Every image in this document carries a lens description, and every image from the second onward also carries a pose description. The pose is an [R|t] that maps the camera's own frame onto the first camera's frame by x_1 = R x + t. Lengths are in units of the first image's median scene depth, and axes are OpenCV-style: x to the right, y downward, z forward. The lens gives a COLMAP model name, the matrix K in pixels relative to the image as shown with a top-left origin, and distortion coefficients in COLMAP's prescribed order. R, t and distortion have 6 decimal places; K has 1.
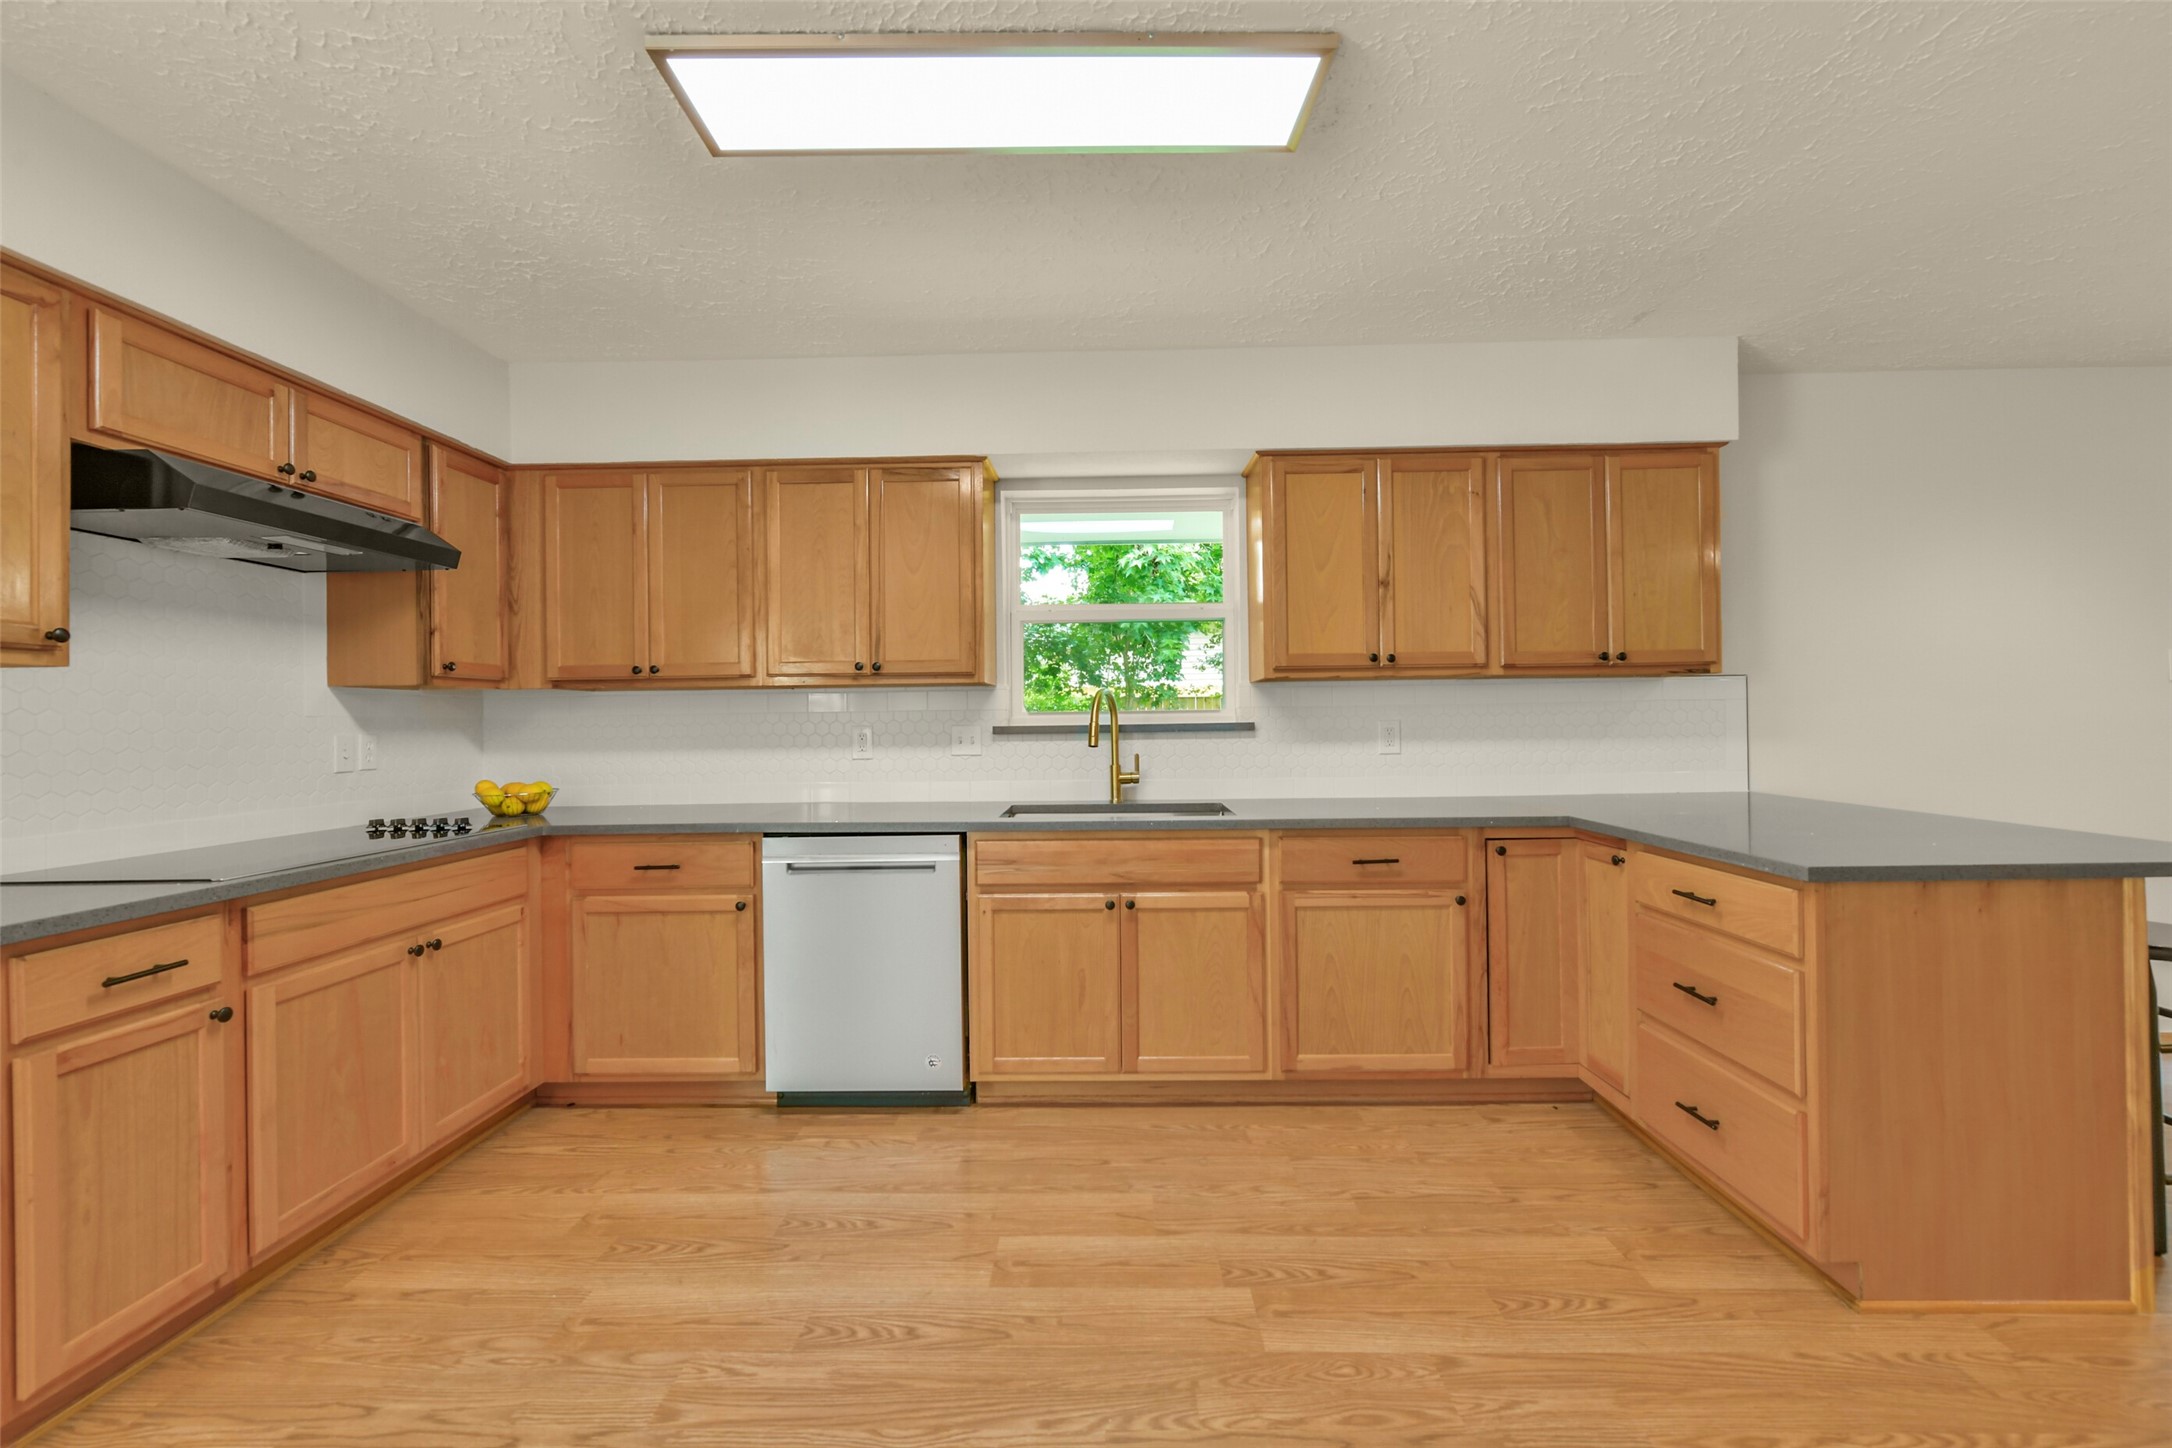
lens RADIAL K [[891.4, 0, 1091.8], [0, 891.4, 719.5], [0, 0, 1]] dist [-0.000559, -0.000001]
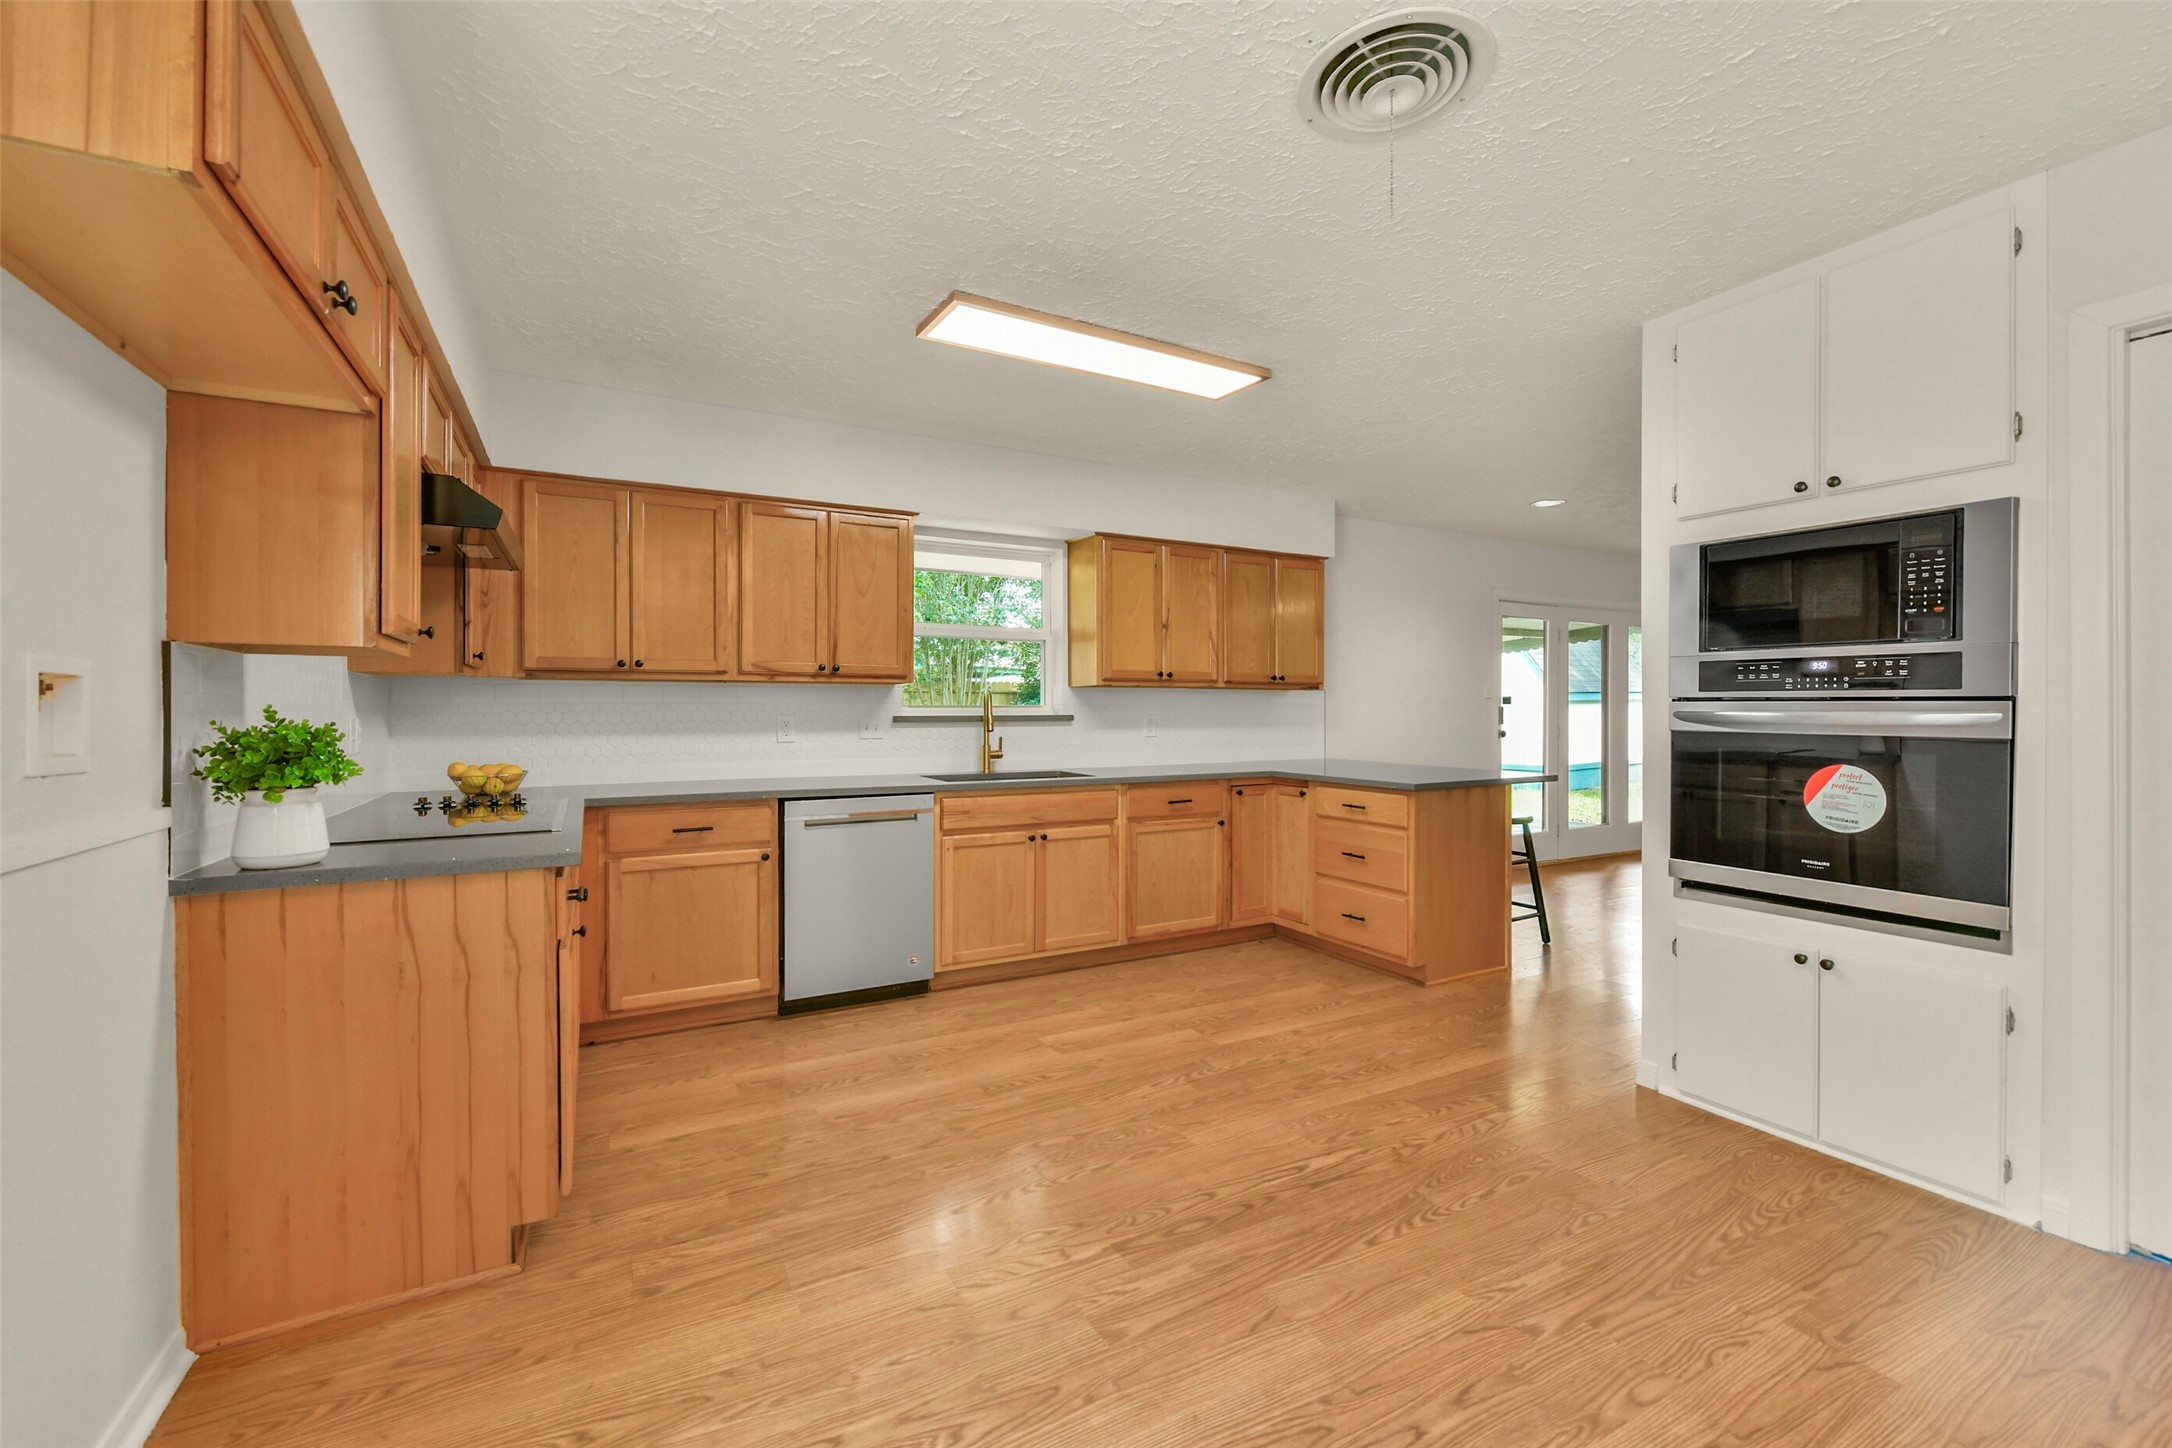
lens RADIAL K [[891.4, 0, 1093.0], [0, 891.4, 716.7], [0, 0, 1]] dist [-0.000559, -0.000001]
pose [[0.865539, 0.009111, 0.500759, -0.626802], [-0.010885, 0.999941, 0.000620, 0.005854], [-0.500724, -0.005987, 0.865586, -0.318188]]
